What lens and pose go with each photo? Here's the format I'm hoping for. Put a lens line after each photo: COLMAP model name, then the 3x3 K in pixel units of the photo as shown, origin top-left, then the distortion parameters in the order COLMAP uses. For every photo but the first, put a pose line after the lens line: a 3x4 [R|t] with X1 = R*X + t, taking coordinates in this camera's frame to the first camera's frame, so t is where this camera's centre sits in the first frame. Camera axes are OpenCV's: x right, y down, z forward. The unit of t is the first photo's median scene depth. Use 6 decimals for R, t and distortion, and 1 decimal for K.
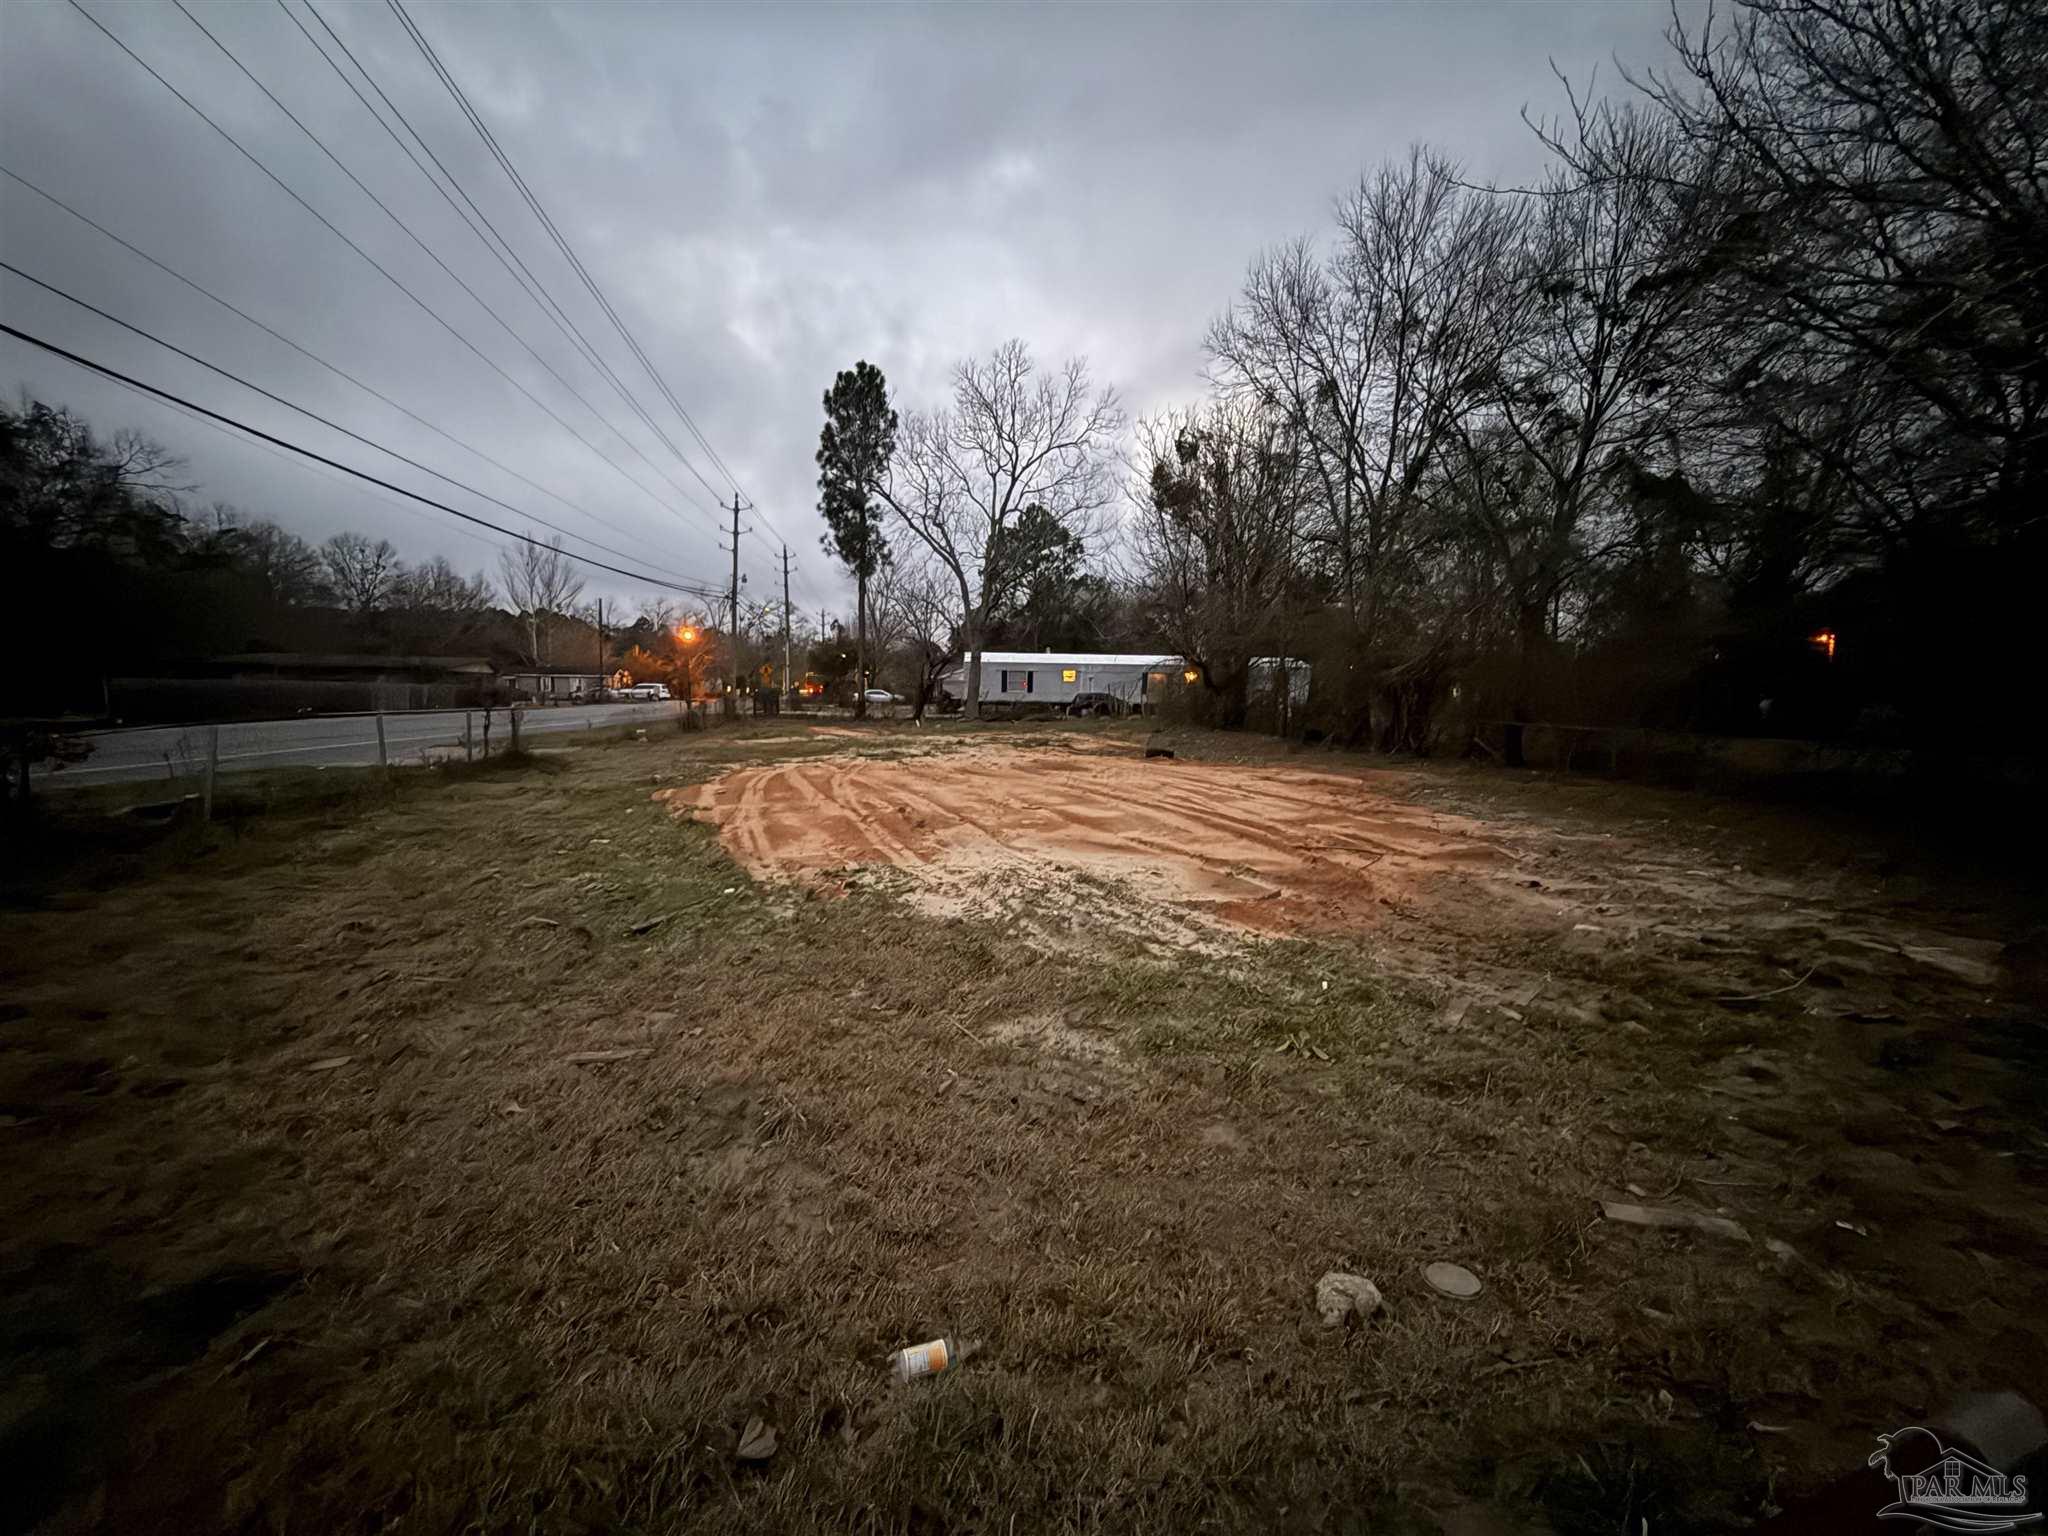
lens RADIAL K [[810.9, 0, 1017.0], [0, 810.9, 766.8], [0, 0, 1]] dist [-0.000024, 0.000389]
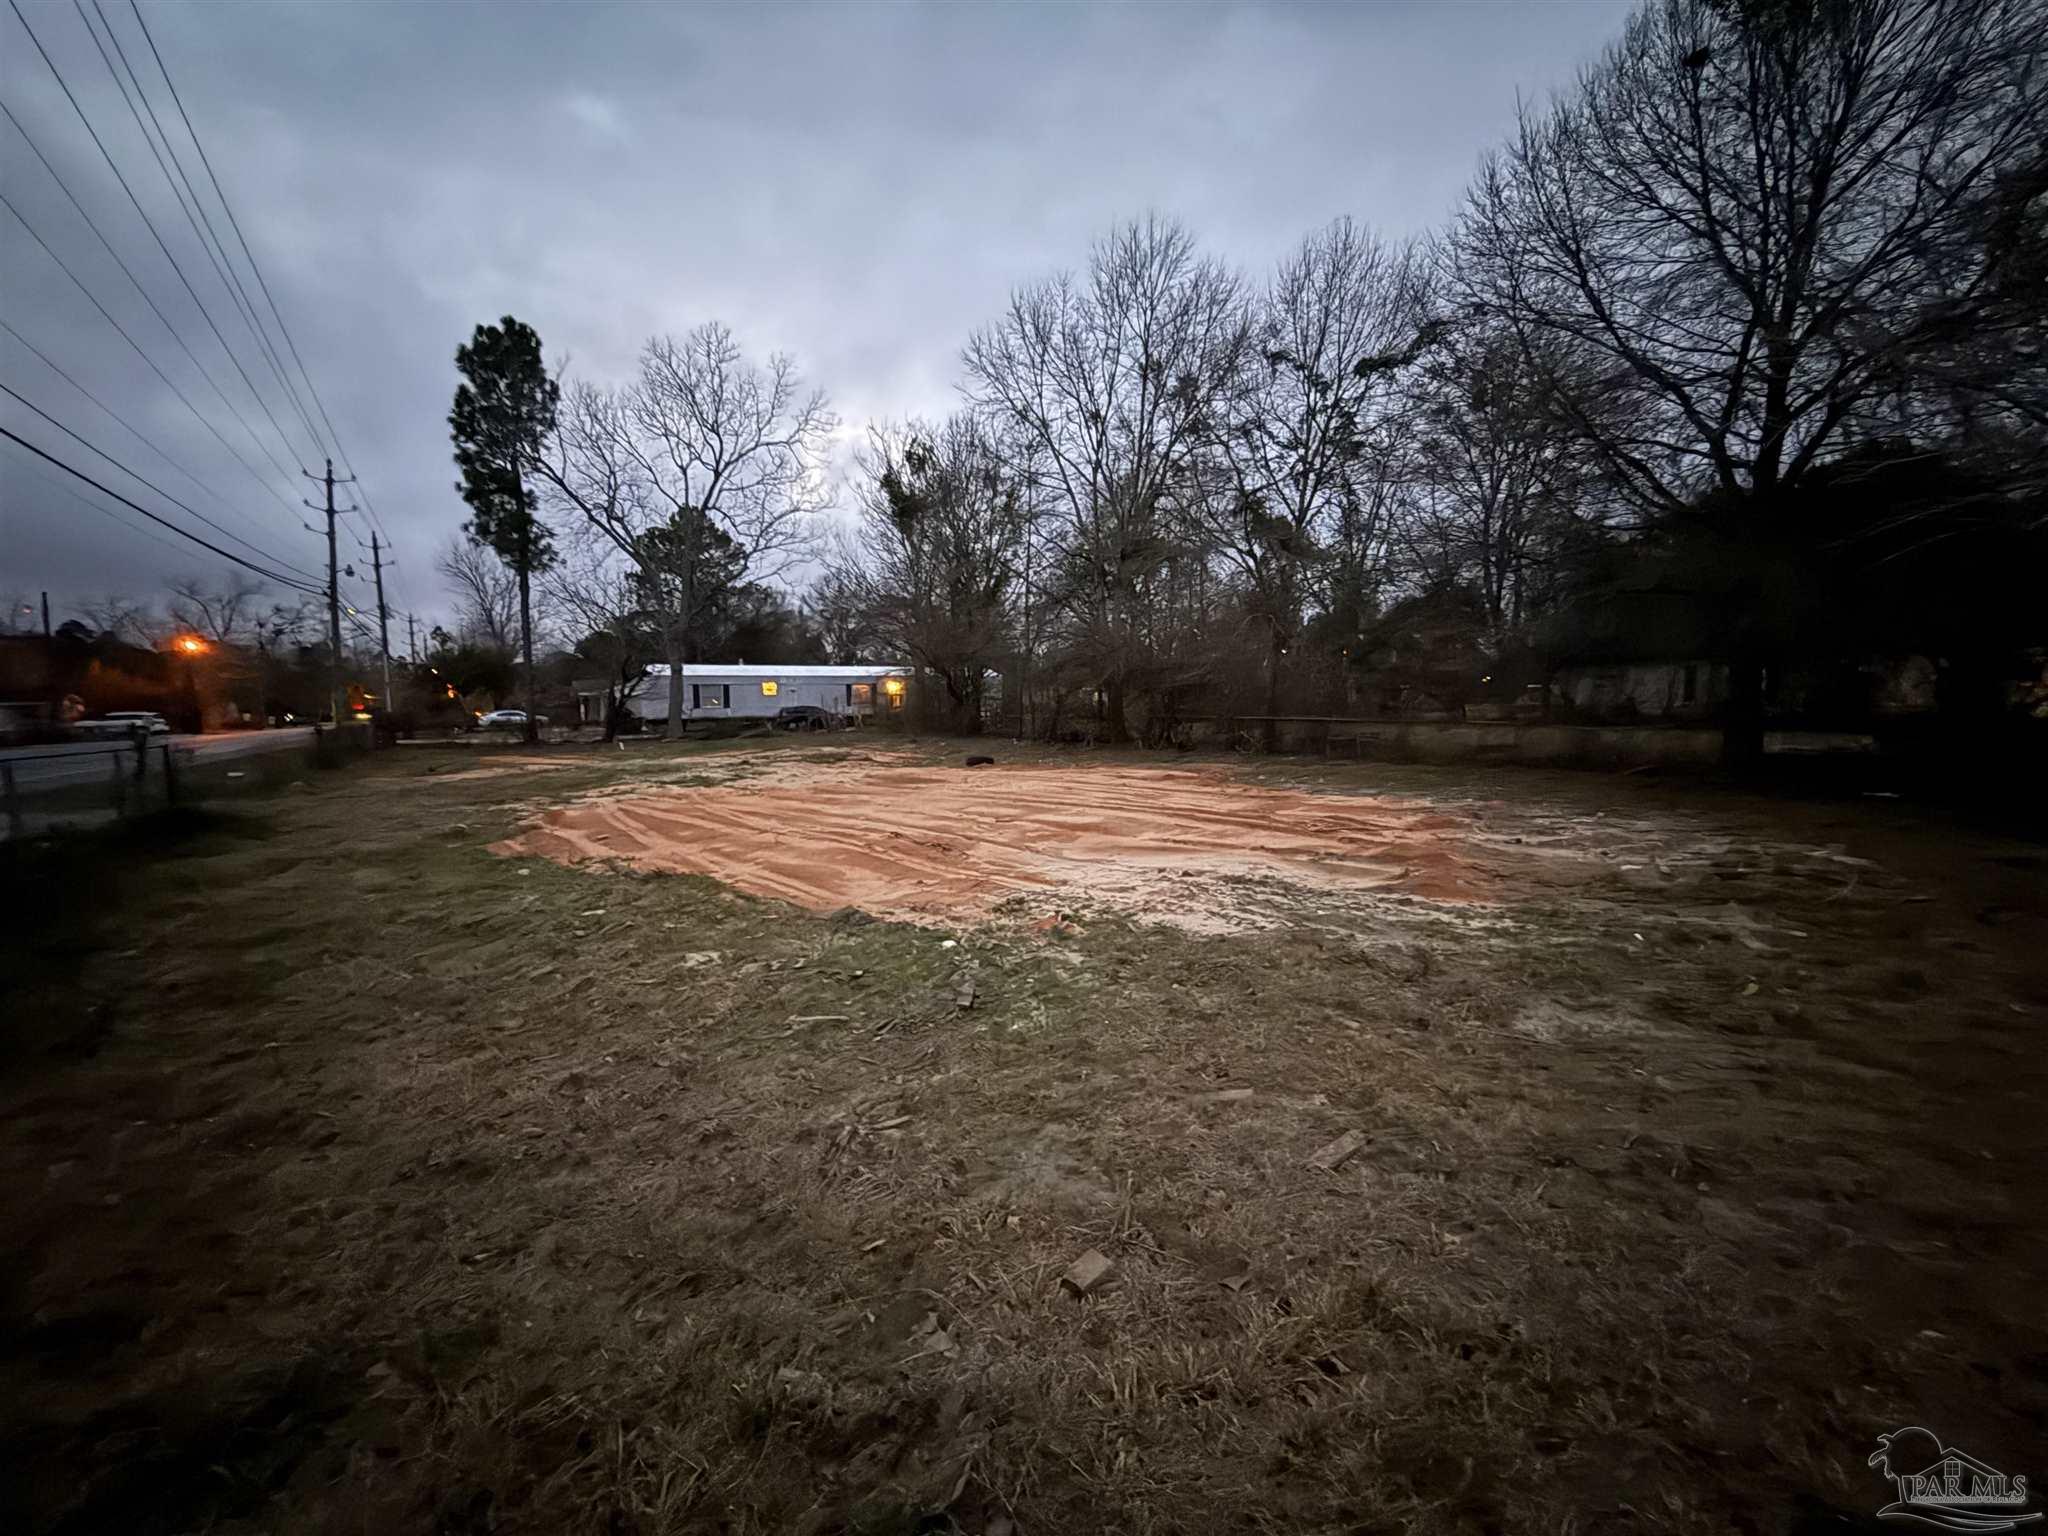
lens RADIAL K [[810.9, 0, 1017.0], [0, 810.9, 766.8], [0, 0, 1]] dist [-0.000024, 0.000389]
pose [[0.903526, -0.060937, 0.424178, -0.098253], [0.067373, 0.997728, -0.000177, -0.002962], [-0.423203, 0.028738, 0.905579, 0.036394]]
